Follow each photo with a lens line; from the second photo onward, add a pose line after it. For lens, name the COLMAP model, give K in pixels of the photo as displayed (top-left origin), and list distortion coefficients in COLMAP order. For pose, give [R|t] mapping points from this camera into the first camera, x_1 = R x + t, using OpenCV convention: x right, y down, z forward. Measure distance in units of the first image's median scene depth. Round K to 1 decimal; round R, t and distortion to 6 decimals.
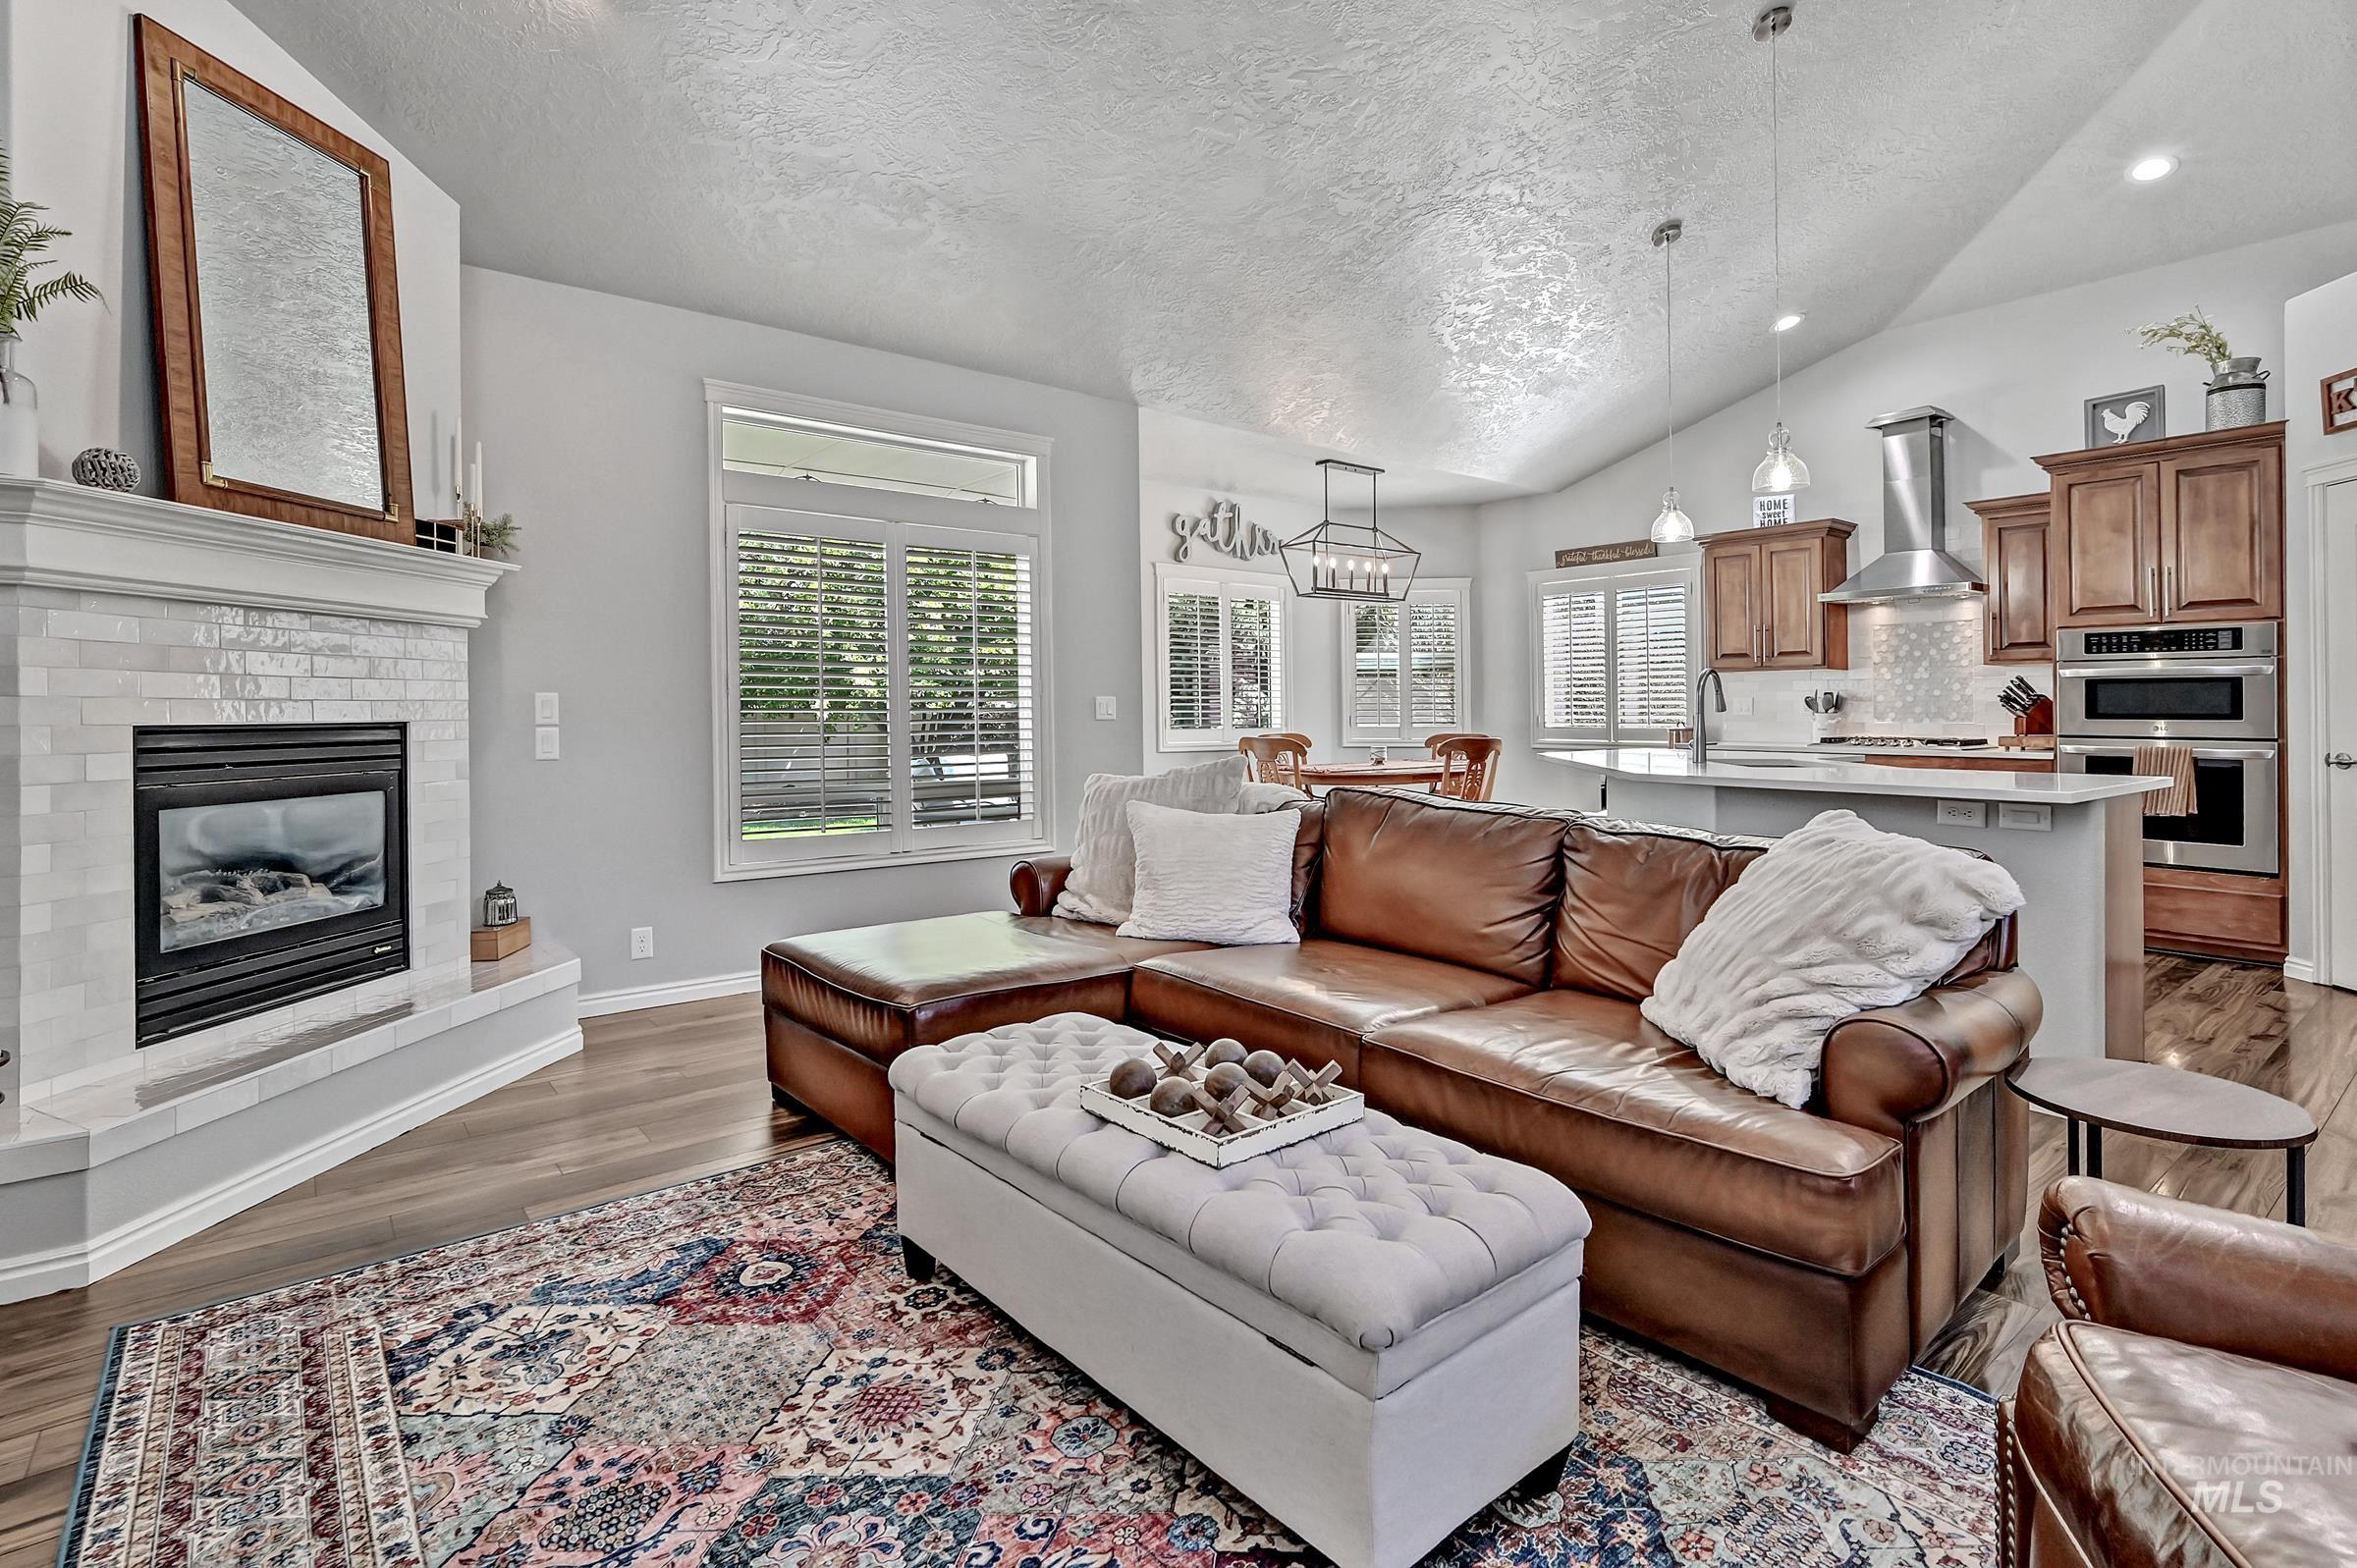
lens RADIAL K [[1120.0, 0, 1178.8], [0, 1120.0, 718.1], [0, 0, 1]] dist [0.000018, -0.000101]
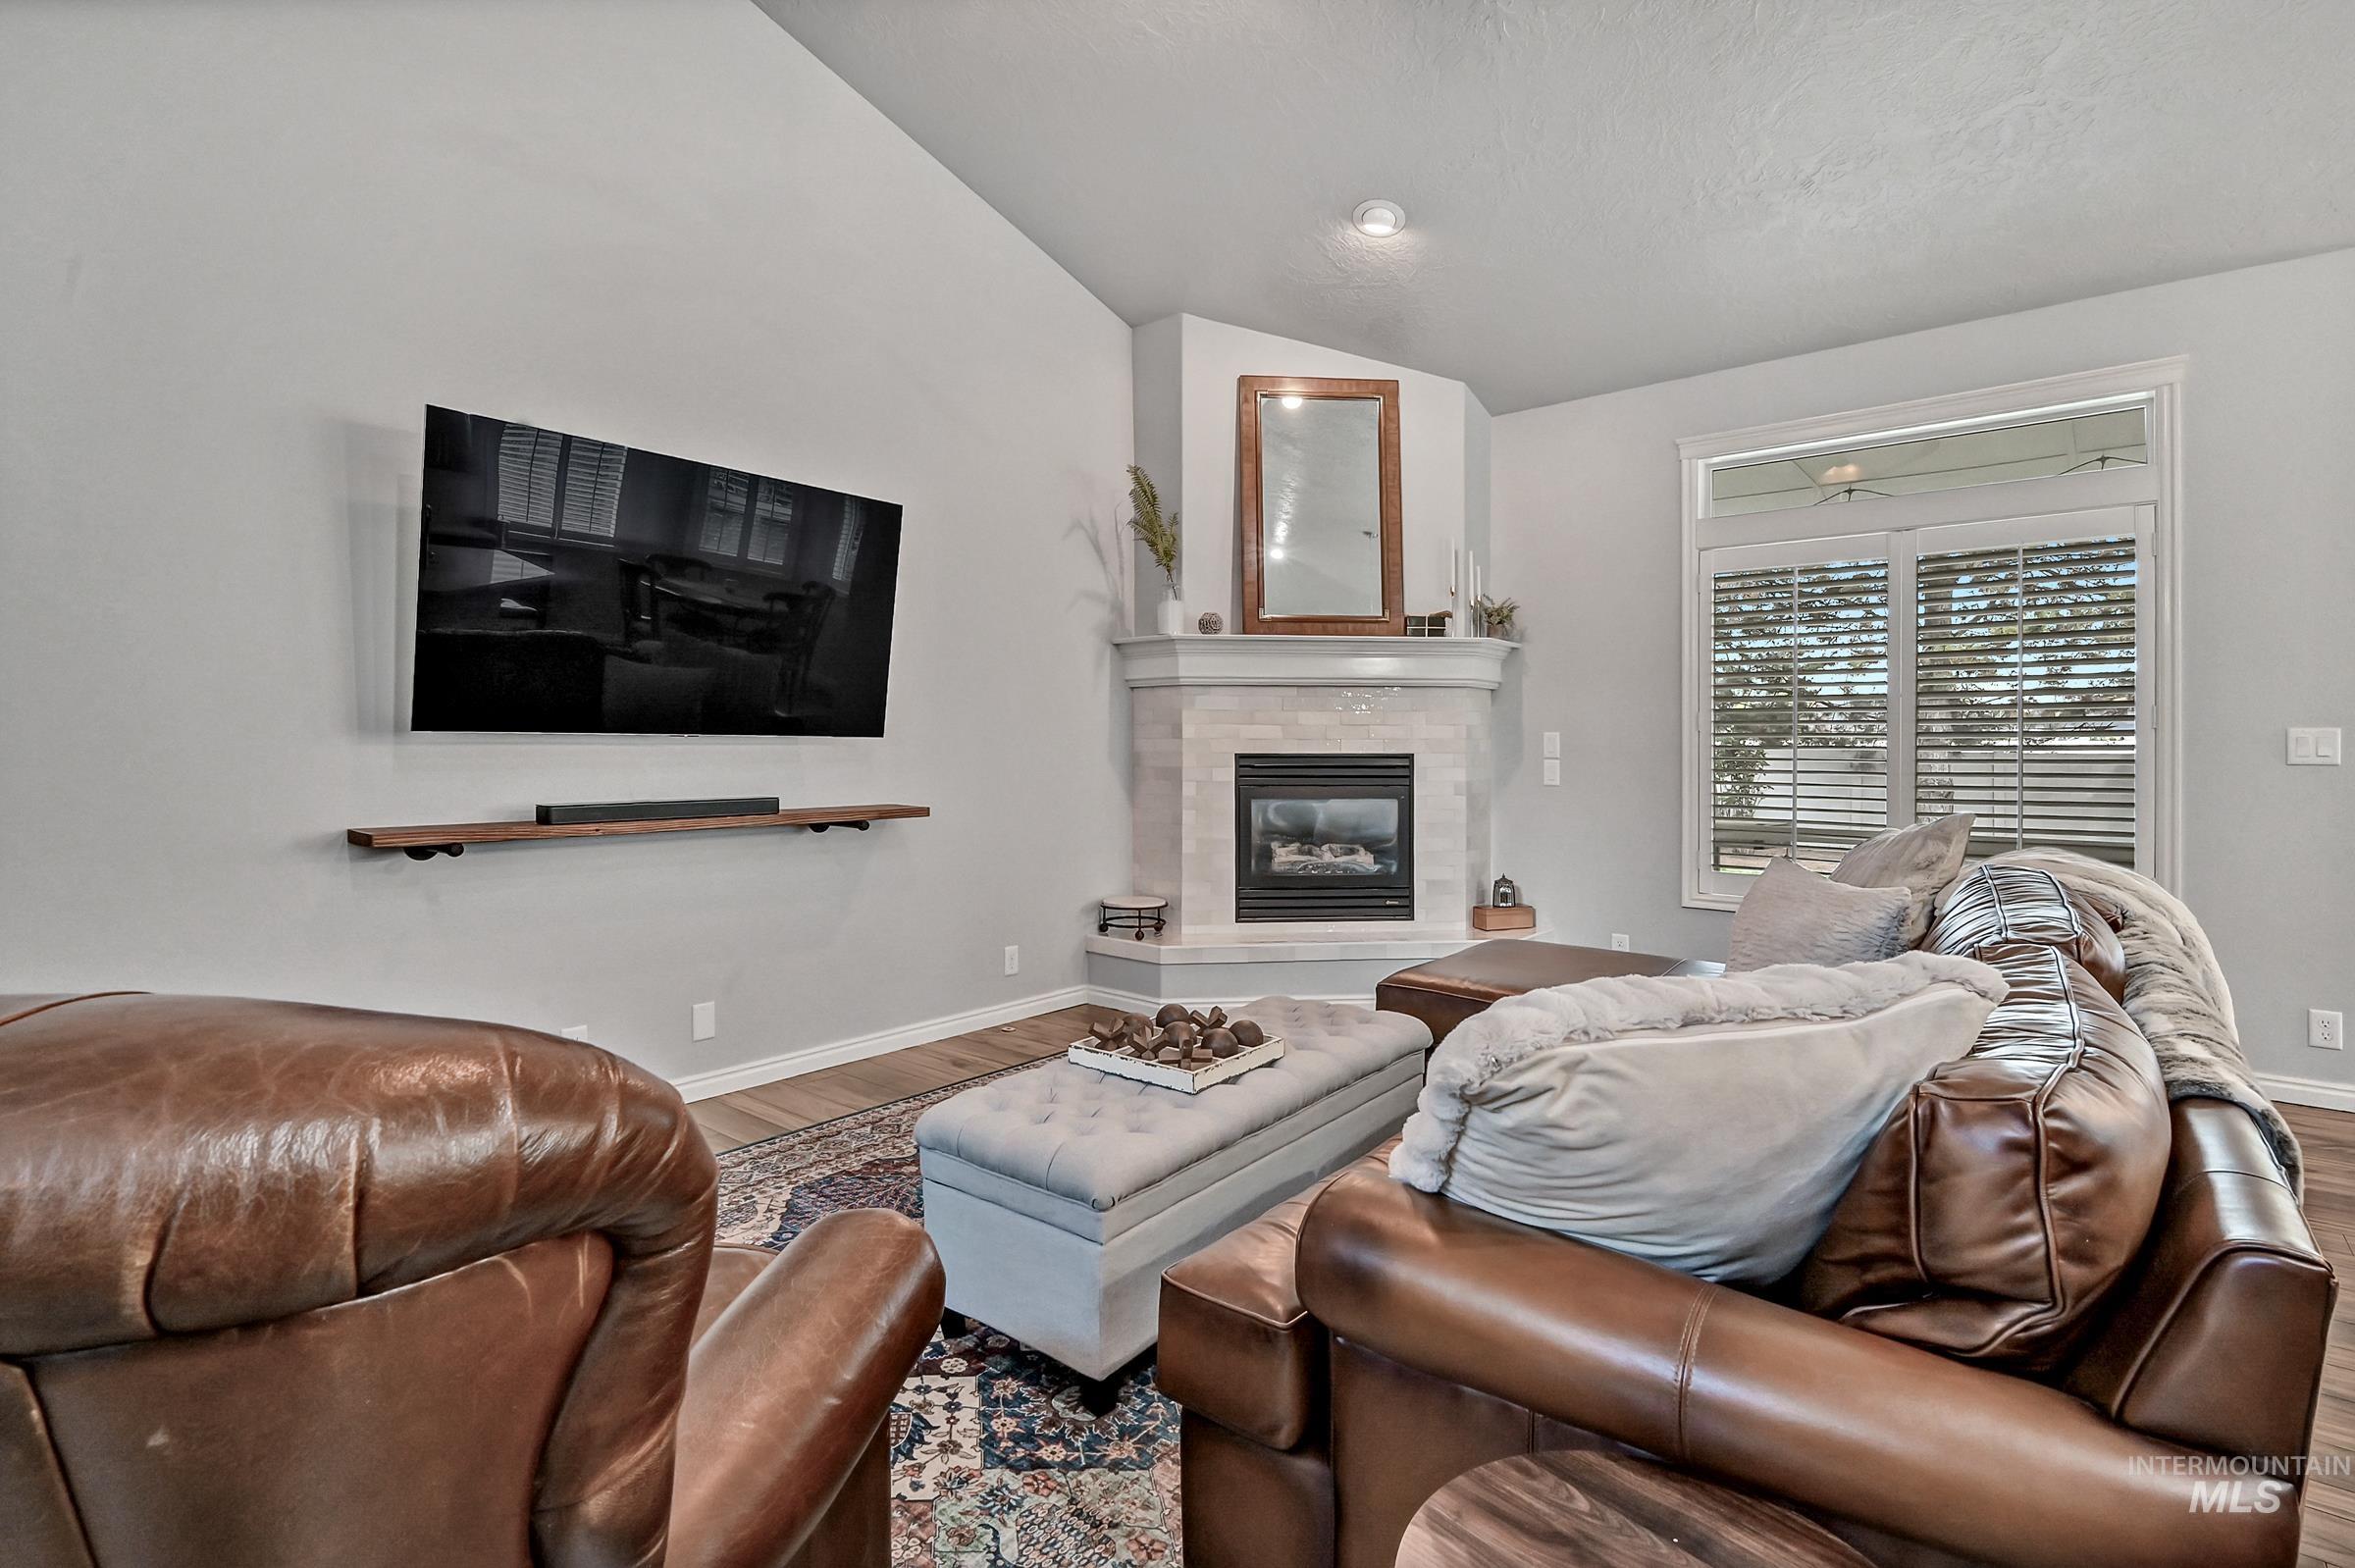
lens RADIAL K [[1110.3, 0, 1169.8], [0, 1110.3, 751.0], [0, 0, 1]] dist [0.000689, 0.000025]
pose [[0.202208, 0.007372, -0.979315, 0.468332], [-0.010805, 0.999928, 0.005296, -0.003006], [0.979283, 0.009511, 0.202273, 0.264448]]
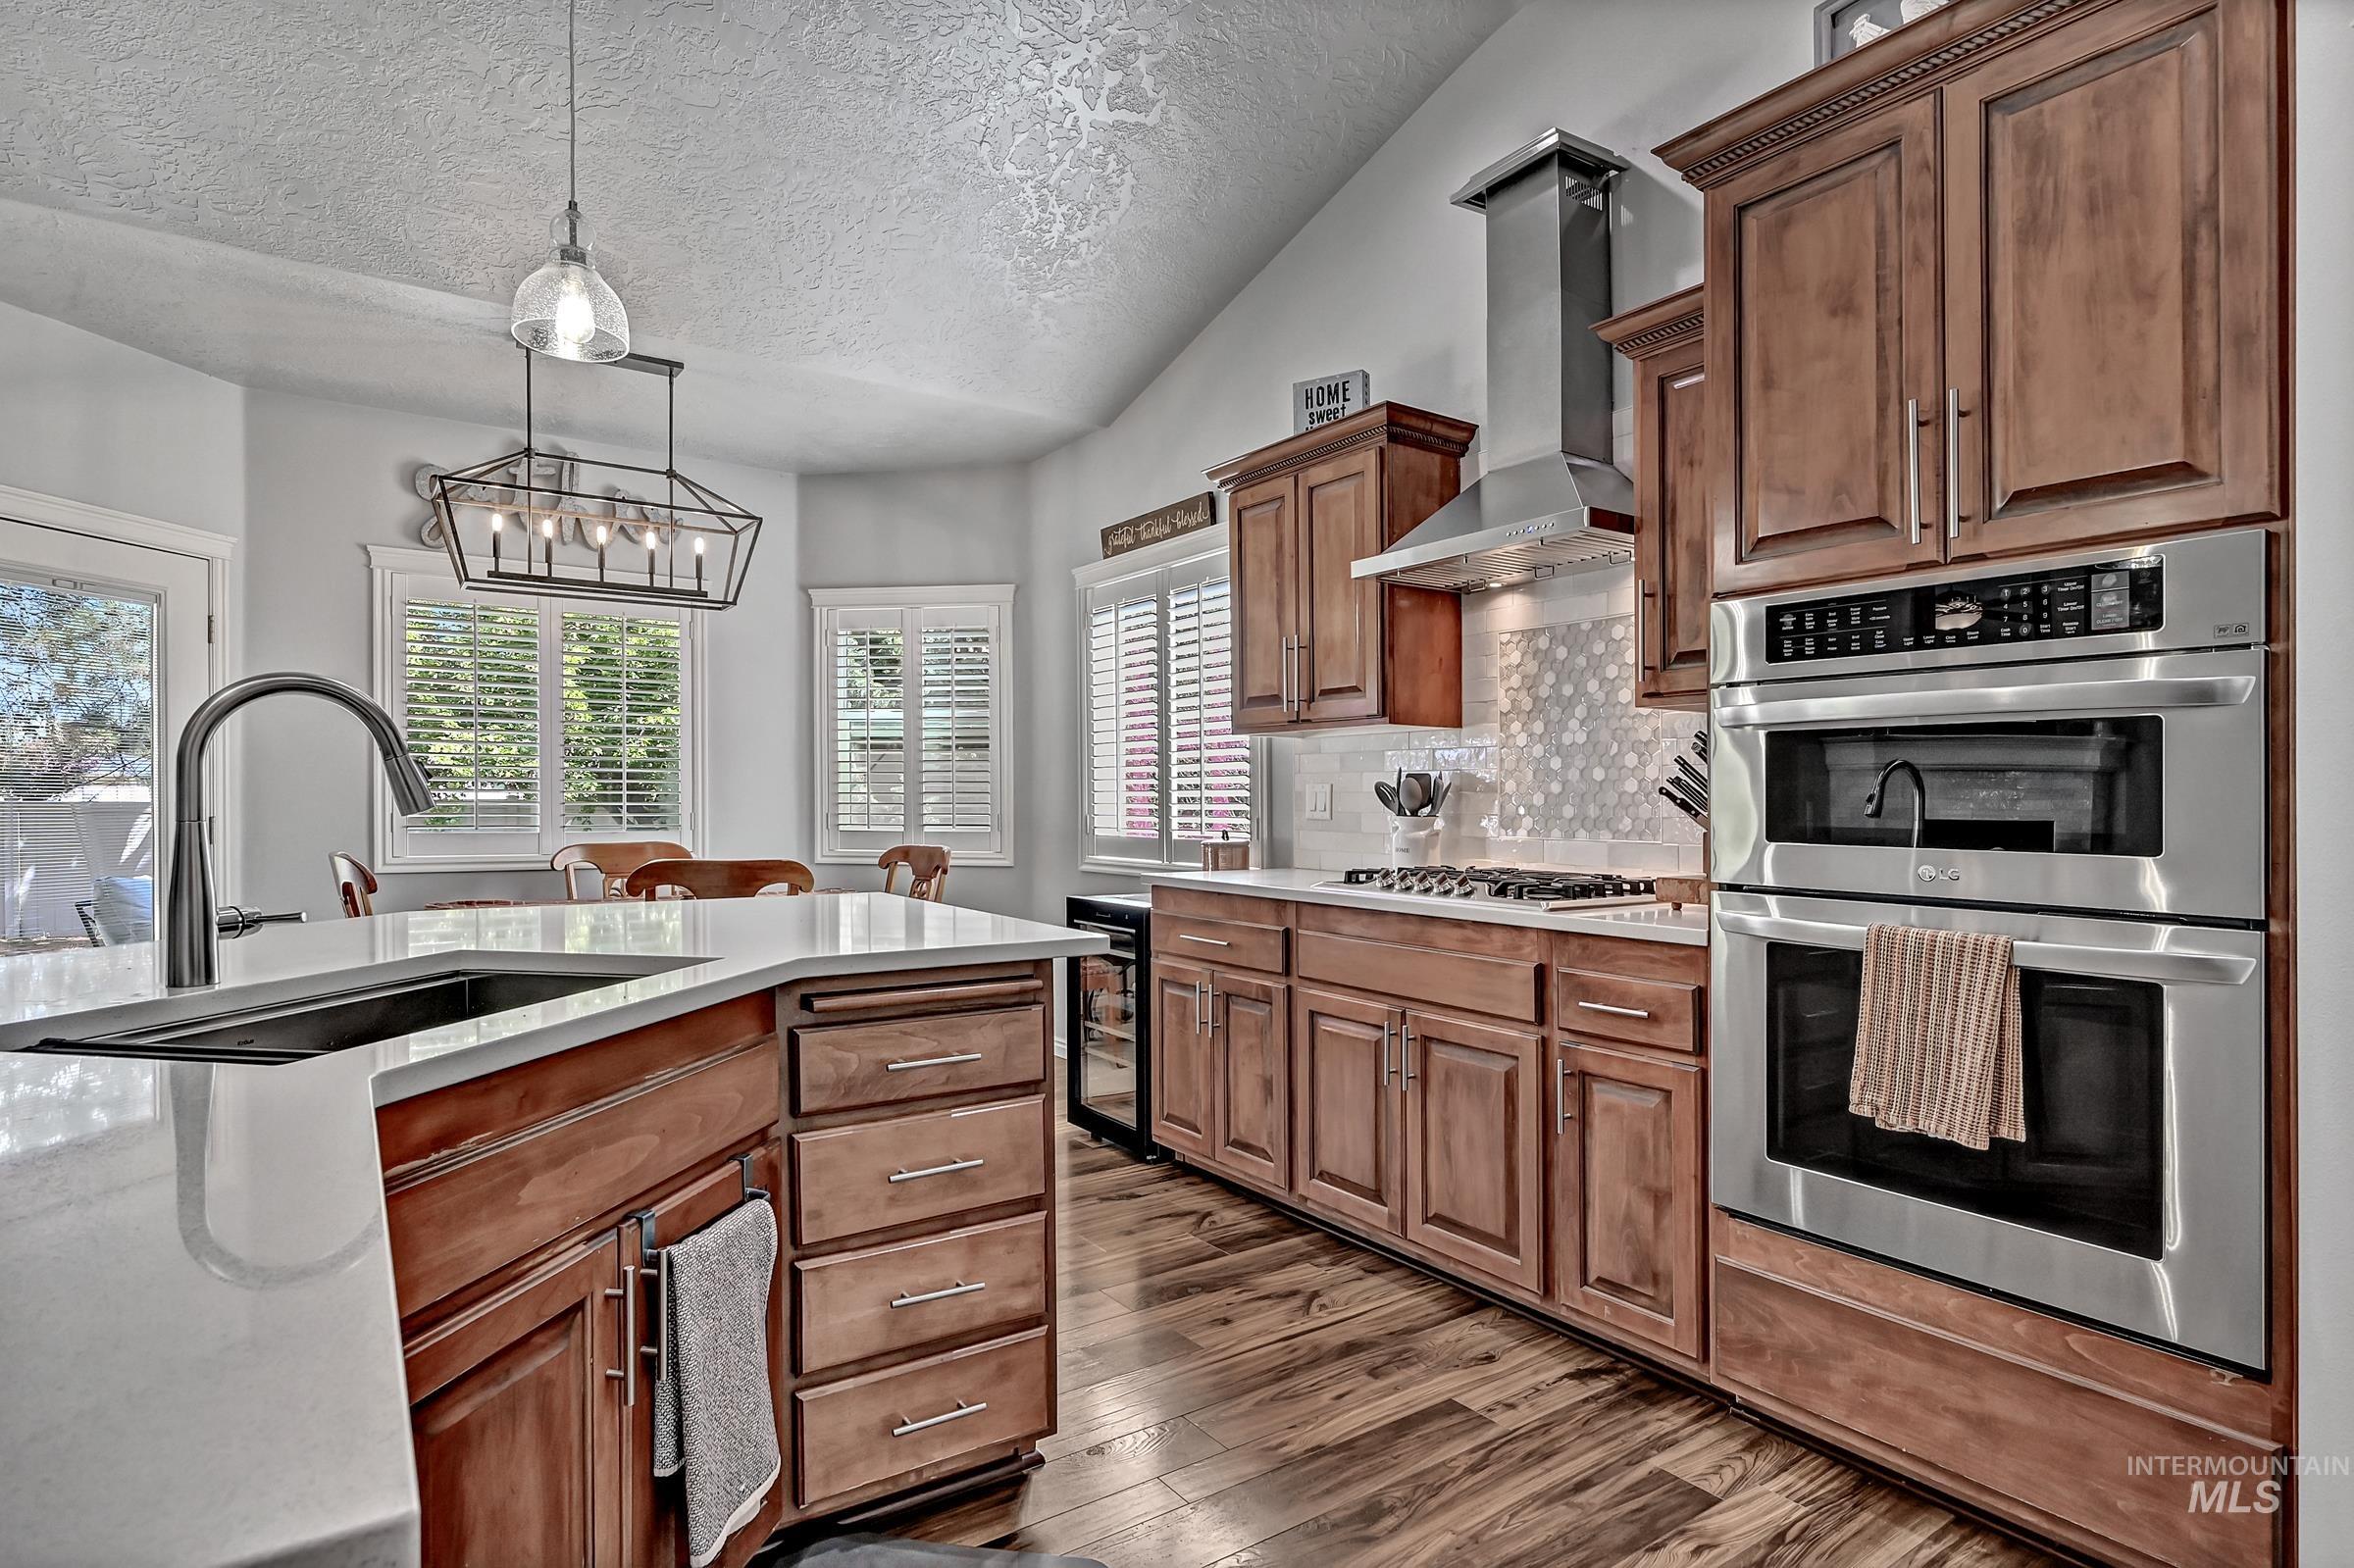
lens RADIAL K [[1203.6, 0, 1173.0], [0, 1203.6, 802.4], [0, 0, 1]] dist [-0.000312, 0.000326]
pose [[0.997619, 0.008864, -0.068395, 0.655721], [-0.009417, 0.999925, -0.007775, -0.007041], [0.068321, 0.008400, 0.997628, 0.608021]]
